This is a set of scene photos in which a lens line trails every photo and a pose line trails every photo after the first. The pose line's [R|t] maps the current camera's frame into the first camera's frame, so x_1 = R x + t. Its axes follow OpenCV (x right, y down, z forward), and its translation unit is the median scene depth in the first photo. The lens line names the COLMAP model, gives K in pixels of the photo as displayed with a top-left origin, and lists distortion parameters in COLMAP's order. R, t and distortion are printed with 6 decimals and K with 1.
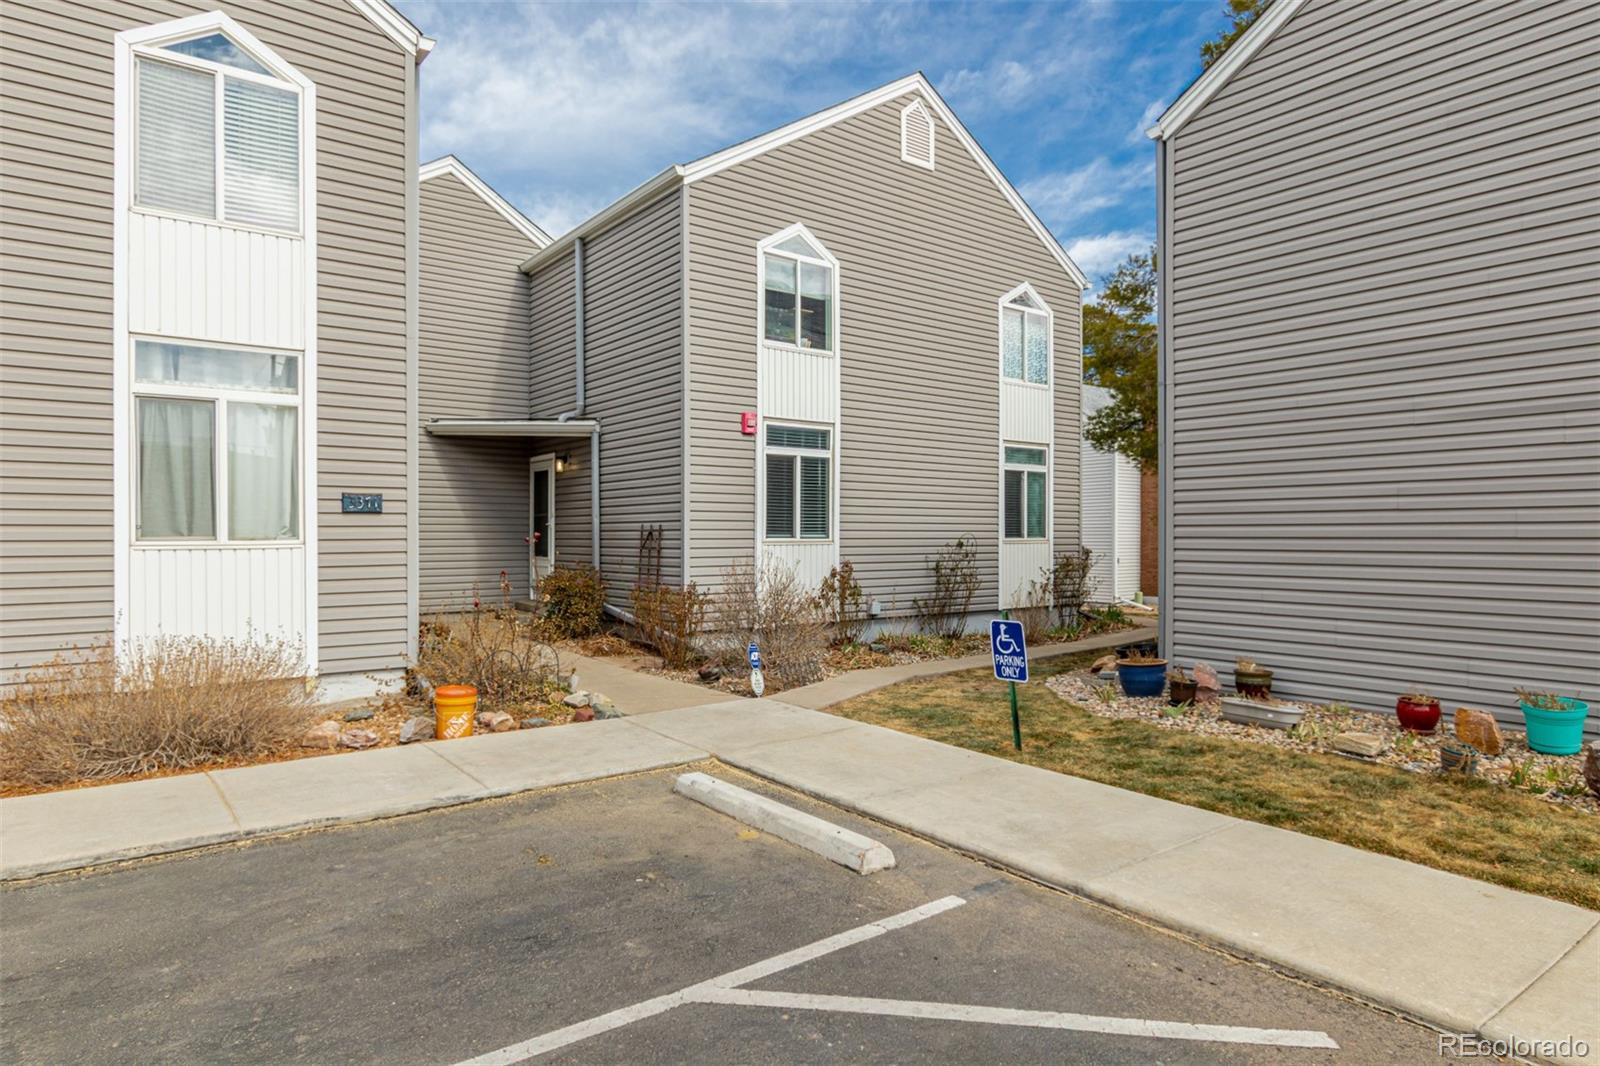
lens RADIAL K [[939.6, 0, 794.9], [0, 939.6, 535.9], [0, 0, 1]] dist [-0.003734, -0.000108]
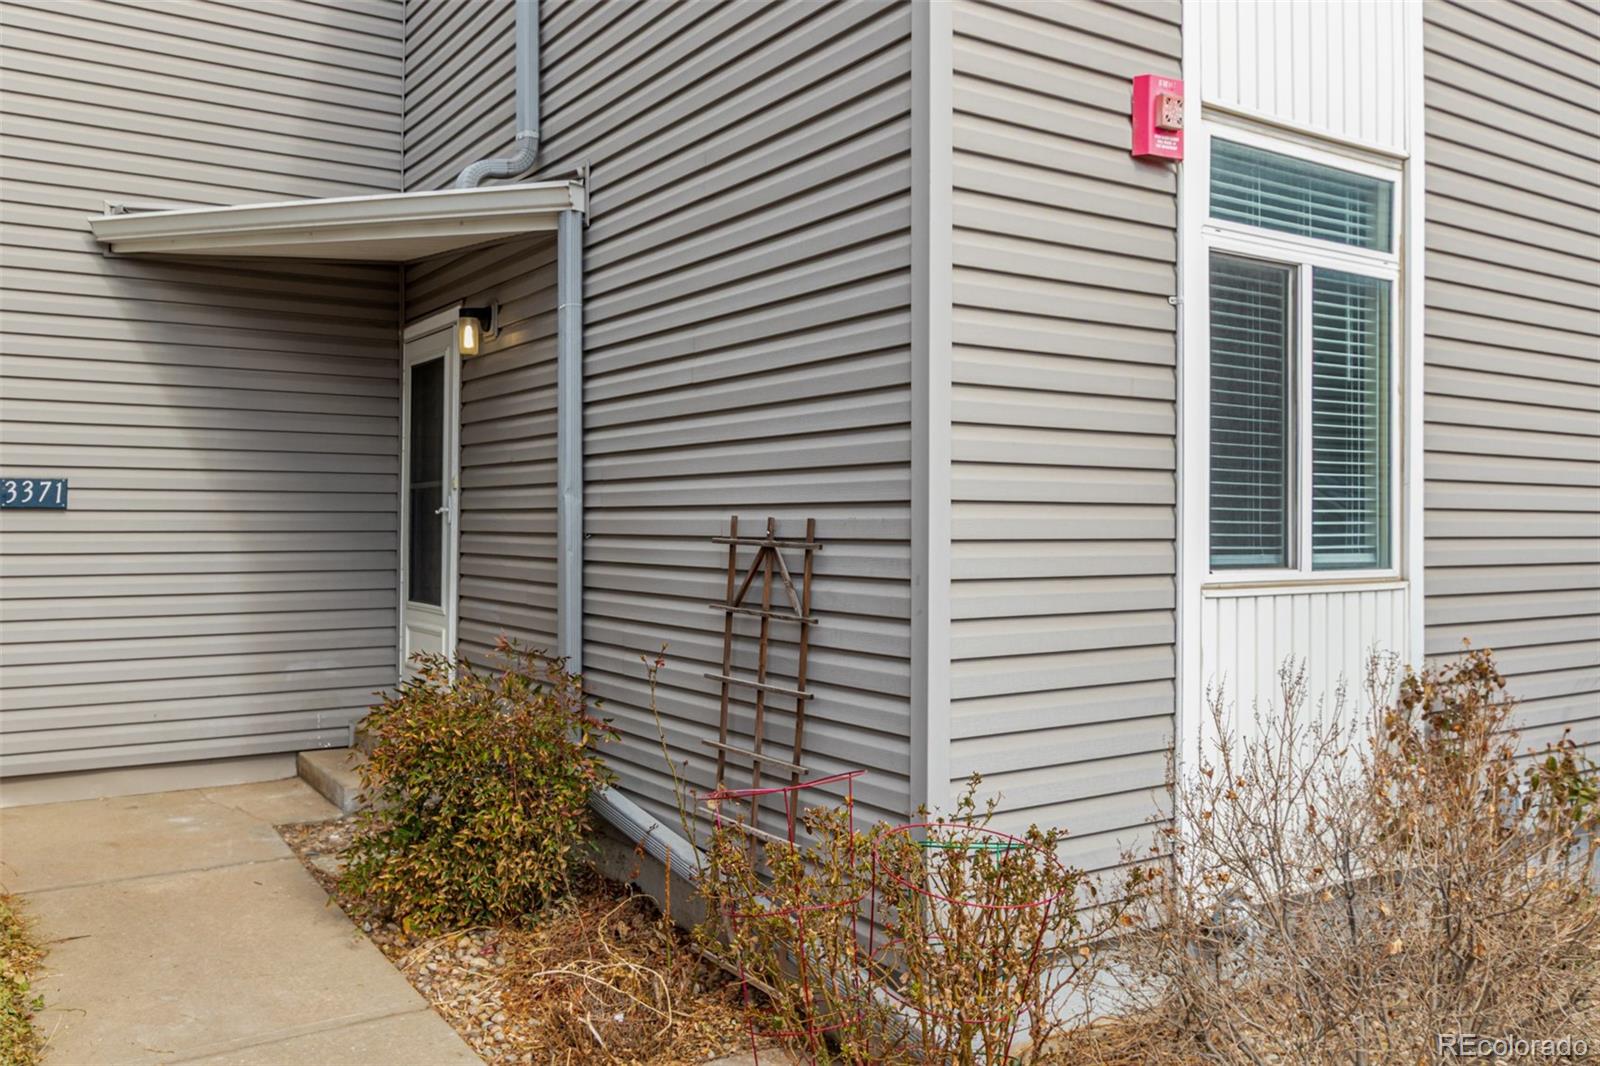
lens RADIAL K [[1307.5, 0, 802.6], [0, 1307.5, 528.4], [0, 0, 1]] dist [-0.005863, -0.002871]
pose [[0.998166, 0.005671, -0.060273, -0.114737], [-0.005541, 0.999982, 0.002311, -0.009231], [0.060285, -0.001973, 0.998179, 0.599969]]
